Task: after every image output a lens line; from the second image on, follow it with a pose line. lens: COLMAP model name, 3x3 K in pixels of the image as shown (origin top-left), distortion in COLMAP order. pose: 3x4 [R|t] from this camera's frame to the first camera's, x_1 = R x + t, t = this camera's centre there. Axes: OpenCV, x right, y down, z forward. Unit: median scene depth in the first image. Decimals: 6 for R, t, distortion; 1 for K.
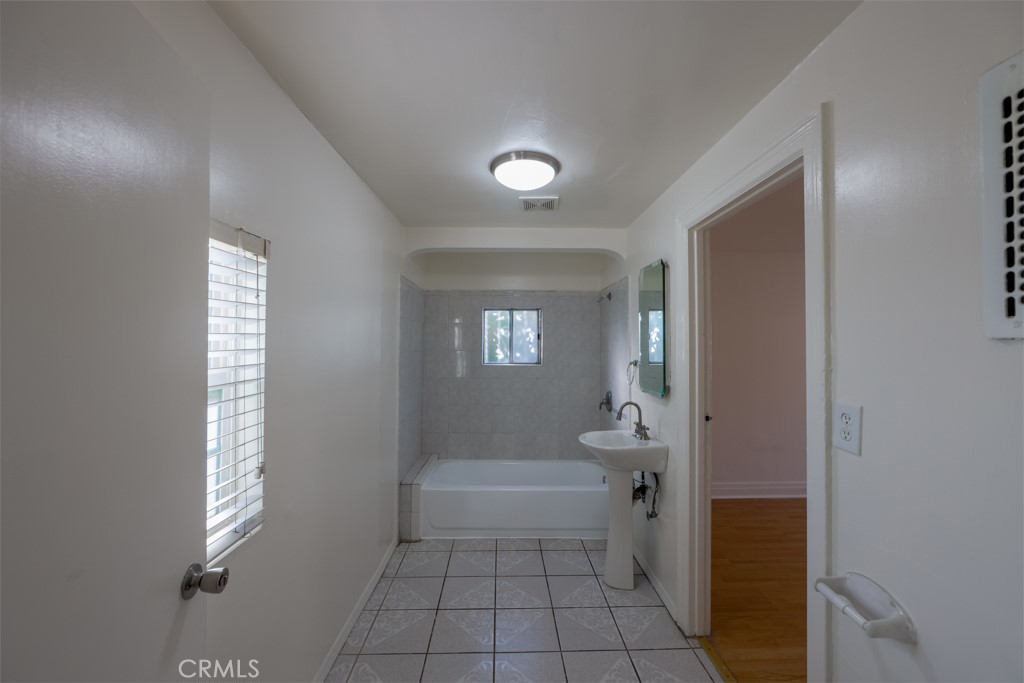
lens RADIAL K [[397.4, 0, 513.2], [0, 397.4, 338.4], [0, 0, 1]] dist [-0.015135, 0.000211]
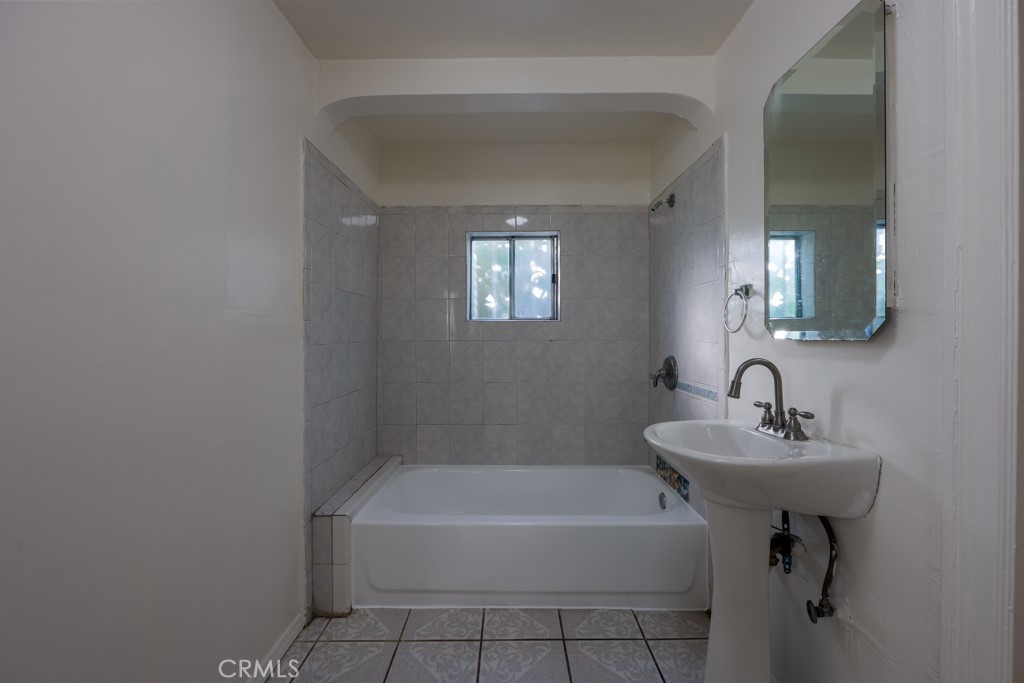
lens RADIAL K [[397.4, 0, 514.6], [0, 397.4, 339.2], [0, 0, 1]] dist [-0.015135, 0.000211]
pose [[0.999798, -0.005512, -0.019328, 0.013191], [0.006012, 0.999646, 0.025908, 0.093027], [0.019179, -0.026019, 0.999477, 0.401483]]
